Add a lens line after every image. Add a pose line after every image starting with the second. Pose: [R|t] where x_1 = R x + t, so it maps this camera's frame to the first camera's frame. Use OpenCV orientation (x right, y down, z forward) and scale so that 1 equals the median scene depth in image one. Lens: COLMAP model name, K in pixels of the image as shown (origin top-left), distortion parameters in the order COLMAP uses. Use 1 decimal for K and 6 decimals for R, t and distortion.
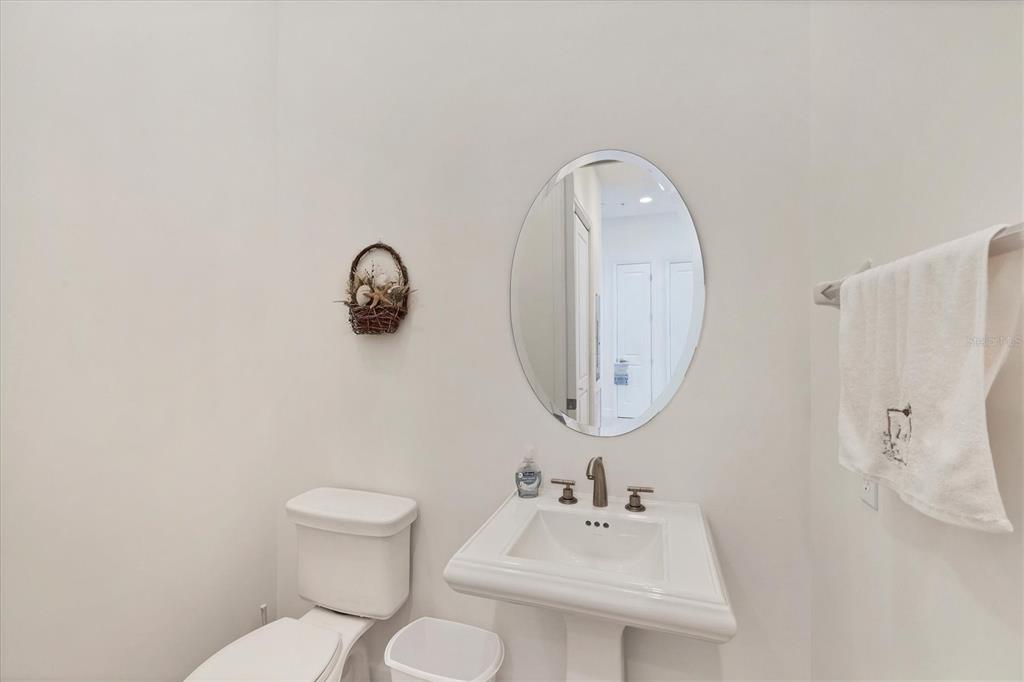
lens RADIAL K [[418.8, 0, 515.1], [0, 418.8, 343.7], [0, 0, 1]] dist [0.002567, 0.000273]
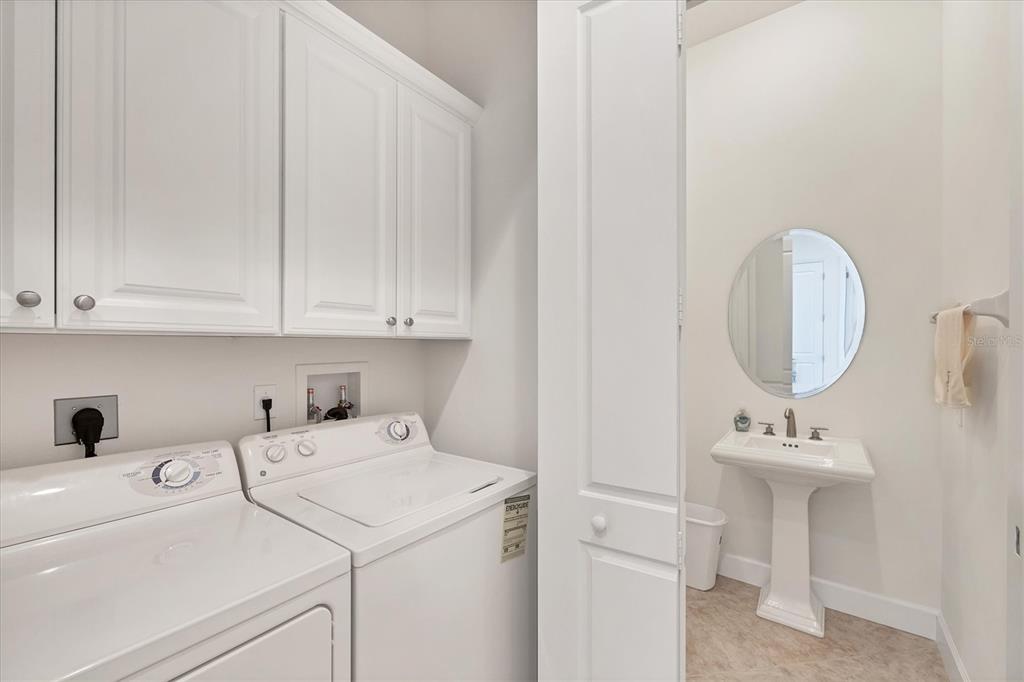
lens RADIAL K [[418.8, 0, 508.0], [0, 418.8, 345.5], [0, 0, 1]] dist [0.002567, 0.000273]
pose [[0.946121, -0.003342, -0.323795, -0.345192], [0.006461, 0.999943, 0.008557, -0.013413], [0.323748, -0.010188, 0.946089, -1.021072]]
